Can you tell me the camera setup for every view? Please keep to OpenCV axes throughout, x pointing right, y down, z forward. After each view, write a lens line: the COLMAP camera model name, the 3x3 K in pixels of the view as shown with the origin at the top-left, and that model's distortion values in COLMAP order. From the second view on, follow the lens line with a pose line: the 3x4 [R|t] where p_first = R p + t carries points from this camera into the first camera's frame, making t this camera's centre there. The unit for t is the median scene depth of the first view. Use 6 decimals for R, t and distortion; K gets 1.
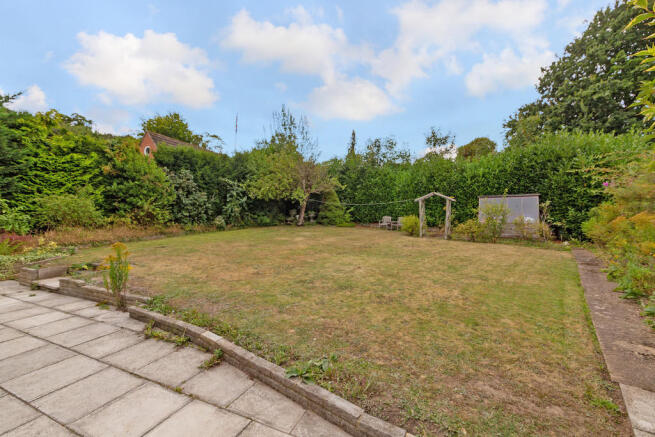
lens RADIAL K [[262.6, 0, 327.5], [0, 262.6, 218.5], [0, 0, 1]] dist [0.000497, 0.000035]
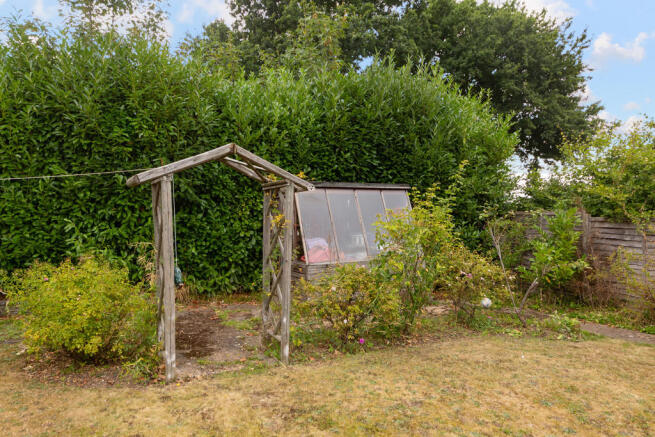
lens RADIAL K [[442.6, 0, 327.5], [0, 442.6, 218.5], [0, 0, 1]] dist [-0.000727, -0.000170]
pose [[0.440201, 0.012018, 0.897819, 0.122025], [0.023016, 0.999431, -0.024663, -0.030116], [-0.897604, 0.031521, 0.439673, 0.750662]]
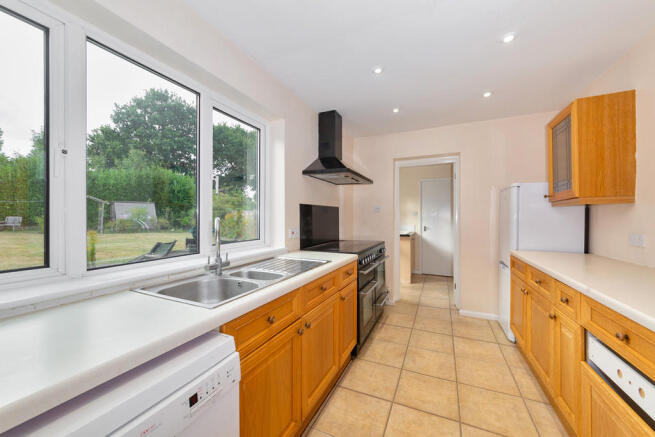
lens RADIAL K [[248.7, 0, 327.5], [0, 248.7, 218.5], [0, 0, 1]] dist [-0.000357, 0.000040]
pose [[0.016529, 0.008354, 0.999828, -0.675329], [0.013373, 0.999874, -0.008575, 0.028666], [-0.999774, 0.013513, 0.016415, -0.095559]]
